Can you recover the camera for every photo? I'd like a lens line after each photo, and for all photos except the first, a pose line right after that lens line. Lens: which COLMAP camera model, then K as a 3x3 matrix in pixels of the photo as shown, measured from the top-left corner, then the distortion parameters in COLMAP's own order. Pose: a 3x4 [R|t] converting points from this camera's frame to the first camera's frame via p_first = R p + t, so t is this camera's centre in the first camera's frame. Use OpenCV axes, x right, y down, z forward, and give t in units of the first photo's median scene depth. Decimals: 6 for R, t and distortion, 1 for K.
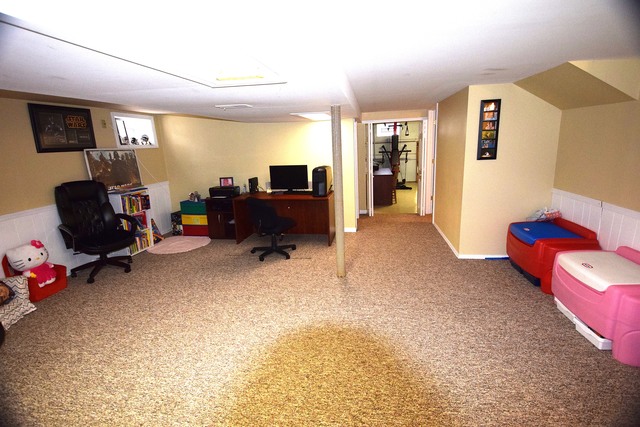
lens RADIAL K [[307.3, 0, 320.3], [0, 307.3, 212.0], [0, 0, 1]] dist [0.021767, -0.027251]
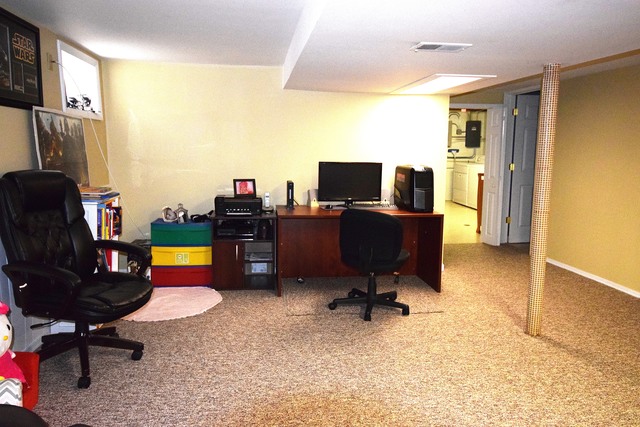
lens RADIAL K [[481.1, 0, 320.0], [0, 481.1, 213.5], [0, 0, 1]] dist [0.029140, -0.007092]
pose [[0.952658, 0.007155, 0.303960, -0.537746], [0.018801, 0.996424, -0.082381, 0.031158], [-0.303462, 0.084196, 0.949116, 0.152891]]
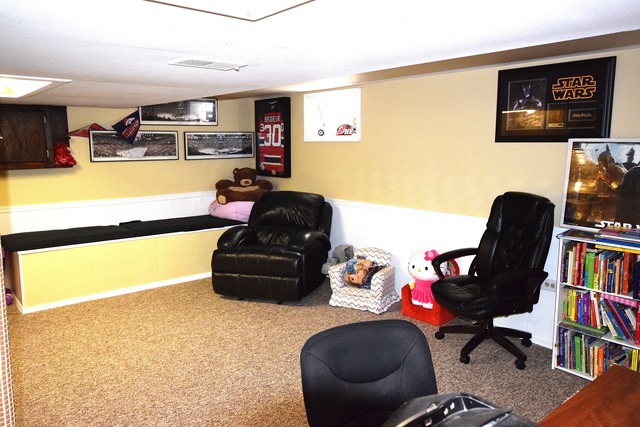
lens RADIAL K [[481.1, 0, 320.0], [0, 481.1, 213.5], [0, 0, 1]] dist [0.029140, -0.007092]
pose [[-0.642231, 0.151629, -0.751364, 0.139220], [-0.142545, 0.939514, 0.311440, -0.264619], [0.753140, 0.307119, -0.581771, 1.129094]]
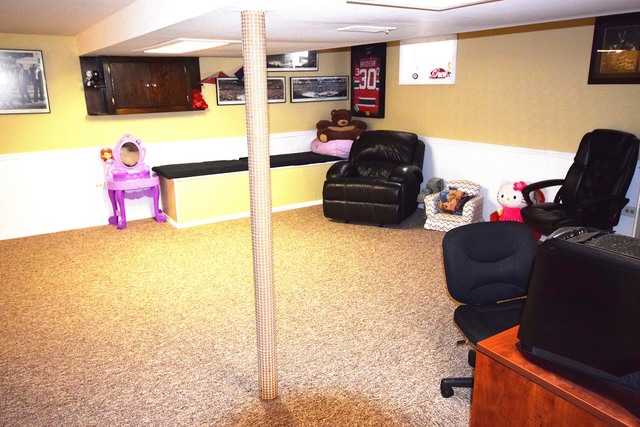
lens RADIAL K [[481.1, 0, 320.0], [0, 481.1, 213.5], [0, 0, 1]] dist [0.029140, -0.007092]
pose [[-0.729063, 0.226345, -0.645937, 0.346738], [-0.109179, 0.893194, 0.436217, -0.294579], [0.675682, 0.388552, -0.626482, 1.170703]]
